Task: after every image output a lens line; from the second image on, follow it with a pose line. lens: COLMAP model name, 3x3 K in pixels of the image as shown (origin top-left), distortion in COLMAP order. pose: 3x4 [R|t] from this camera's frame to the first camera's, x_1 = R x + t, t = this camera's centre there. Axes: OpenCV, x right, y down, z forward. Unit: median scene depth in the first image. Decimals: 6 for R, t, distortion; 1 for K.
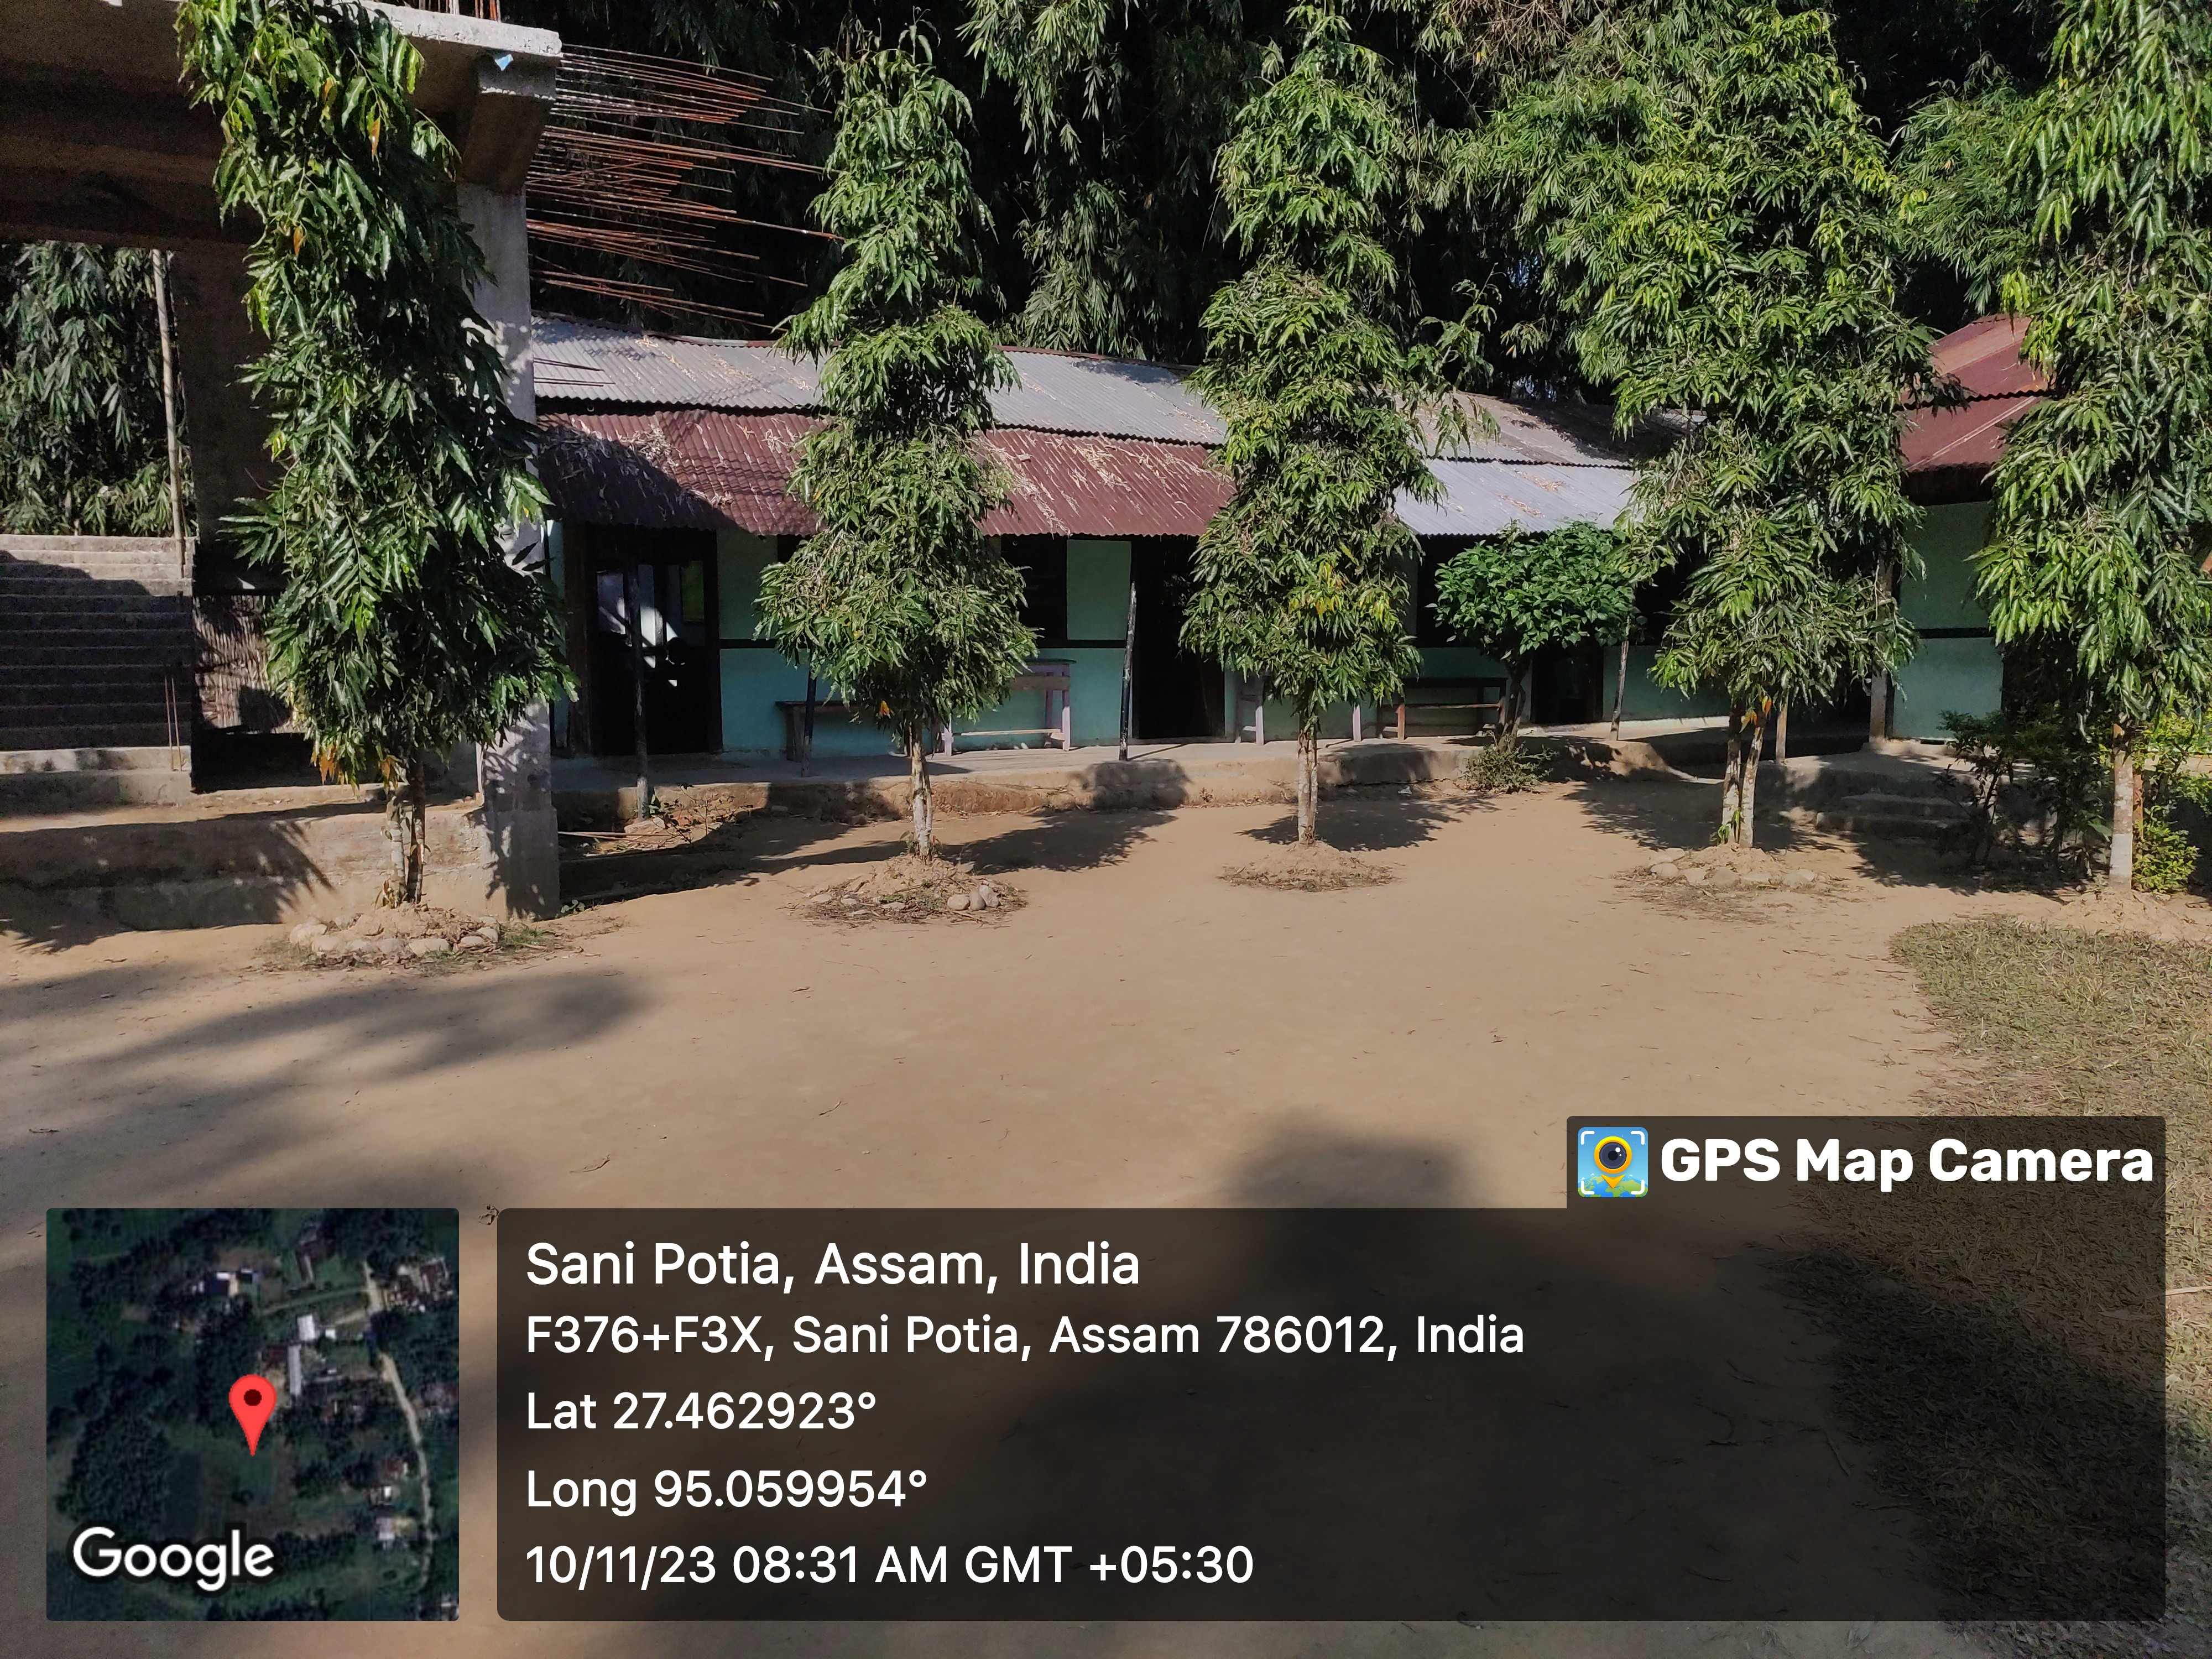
lens RADIAL K [[1663.4, 0, 1112.9], [0, 1663.4, 831.9], [0, 0, 1]] dist [0.037174, -0.042551]
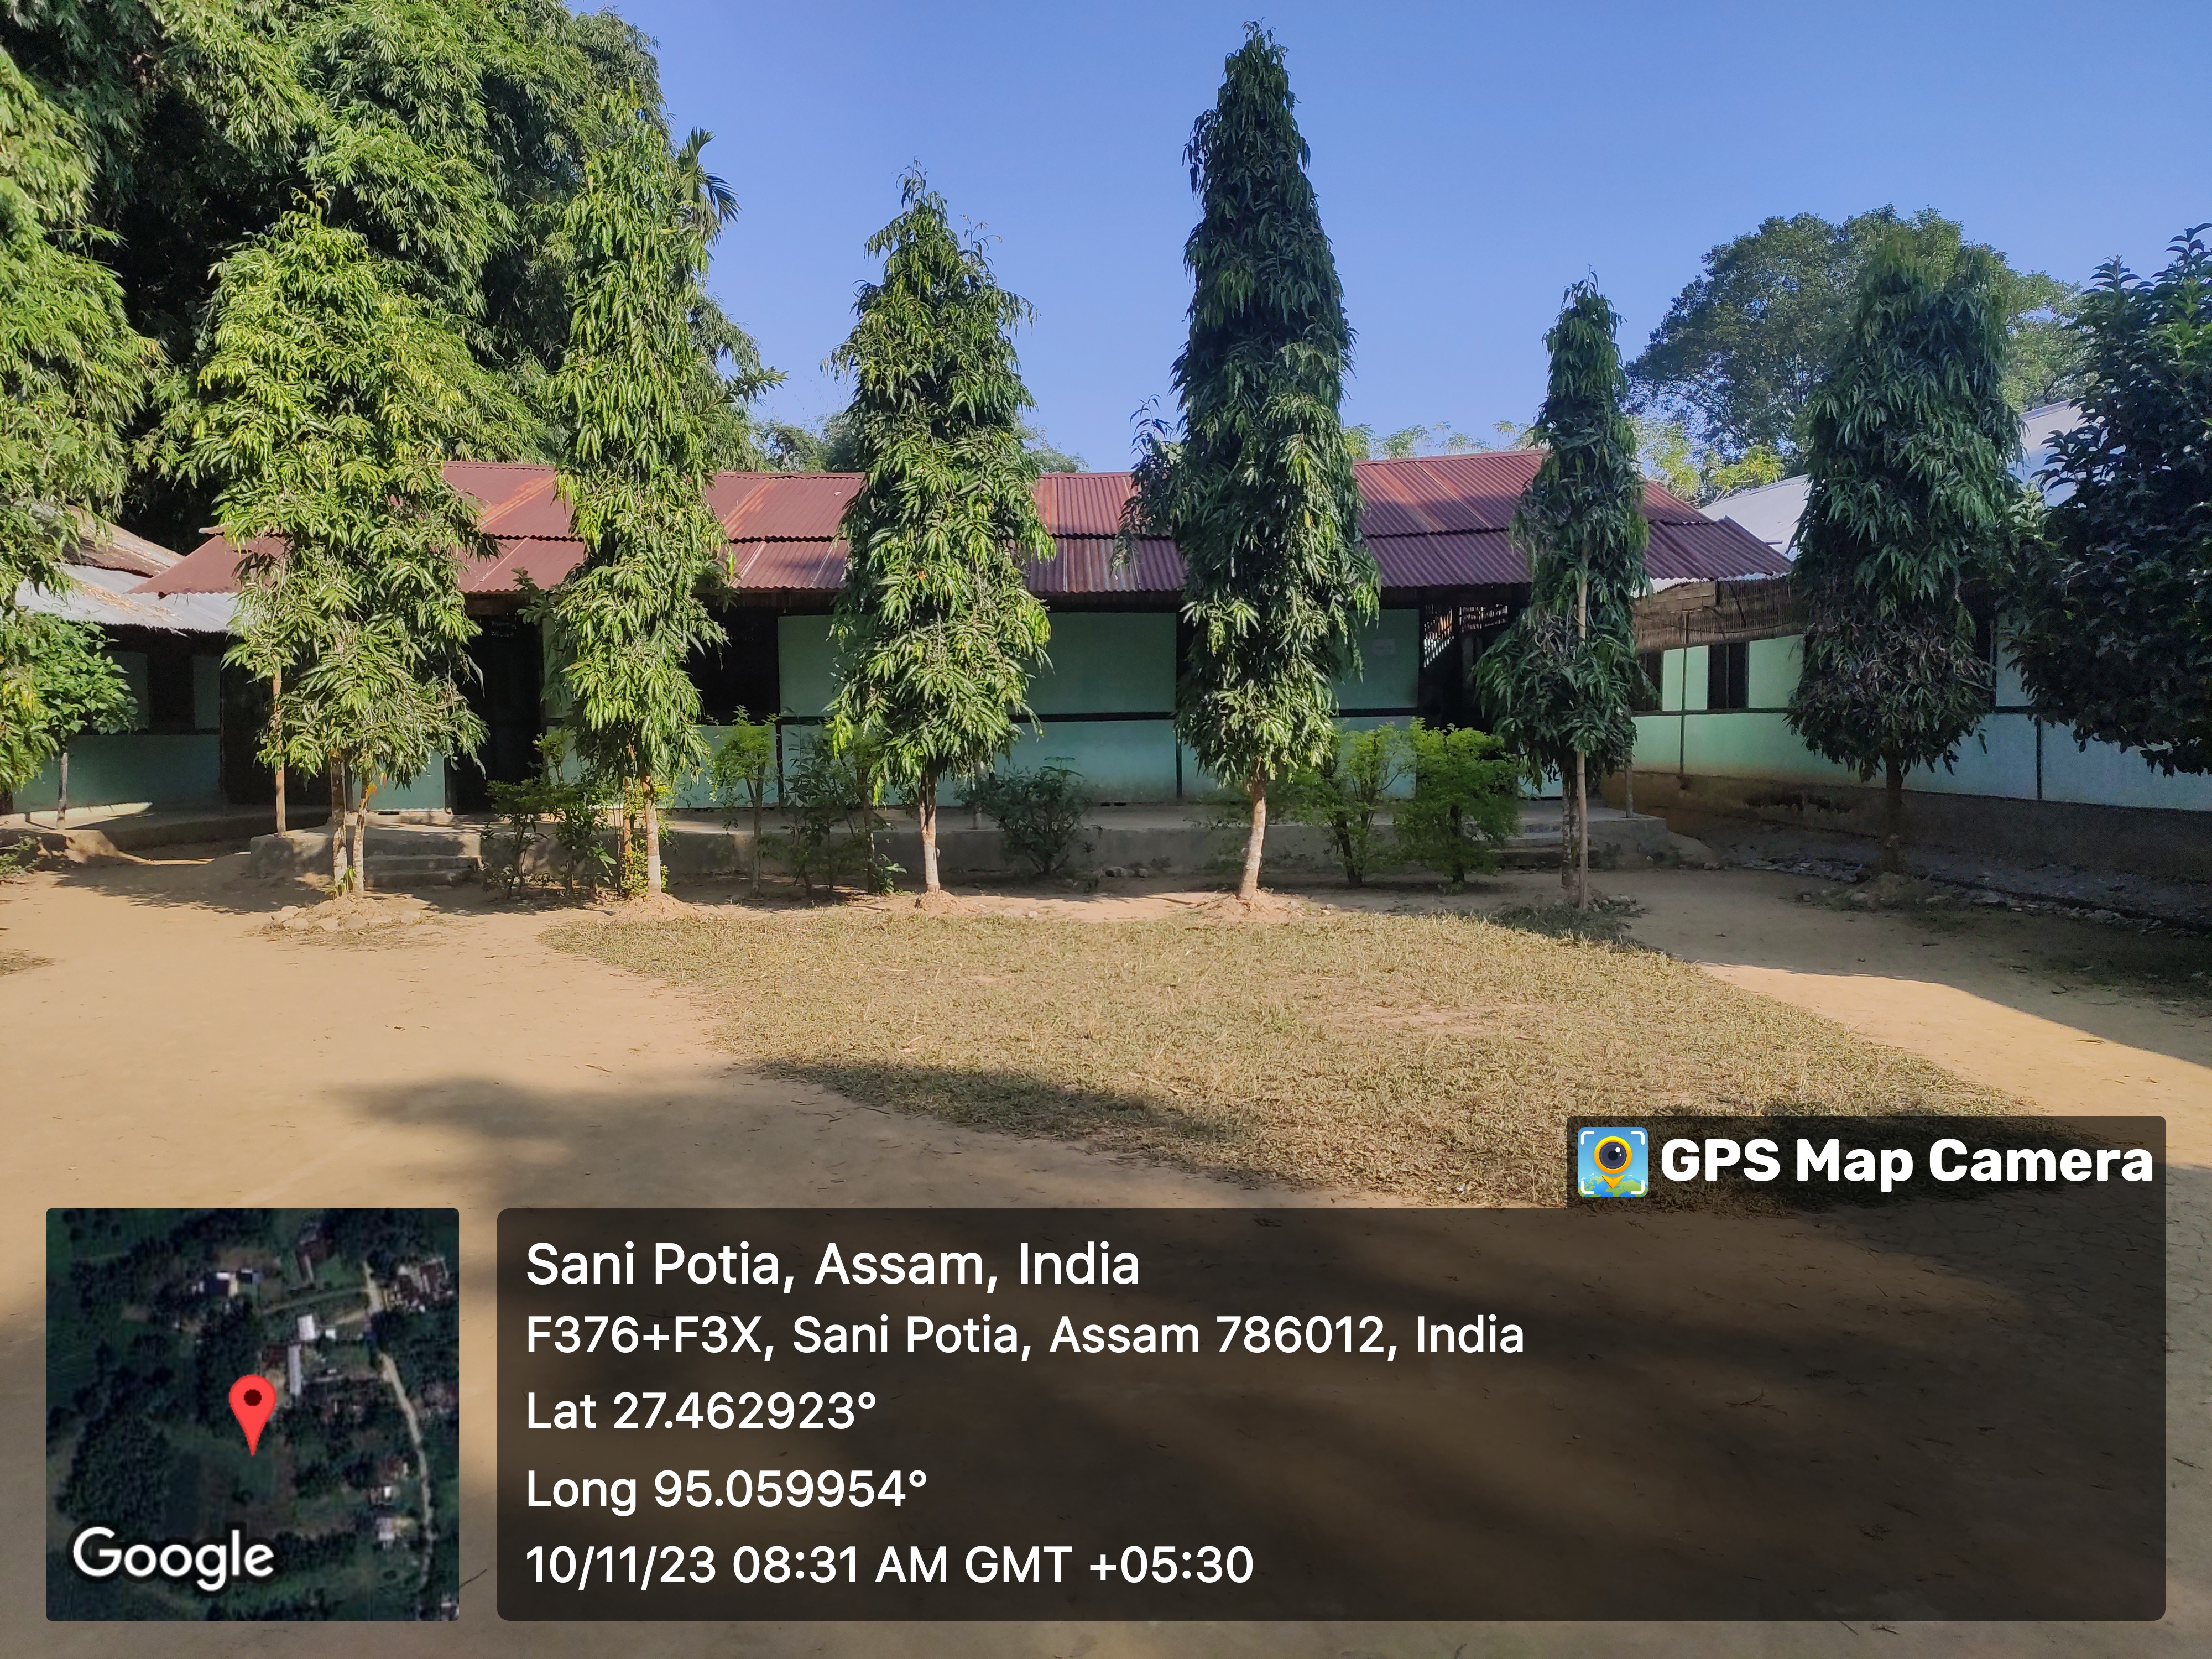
lens RADIAL K [[1663.4, 0, 1096.3], [0, 1663.4, 827.3], [0, 0, 1]] dist [0.037174, -0.042551]
pose [[0.550734, -0.050783, 0.833135, -0.352881], [0.098484, 0.995129, -0.004445, 0.017548], [-0.828850, 0.084499, 0.553052, -0.126782]]
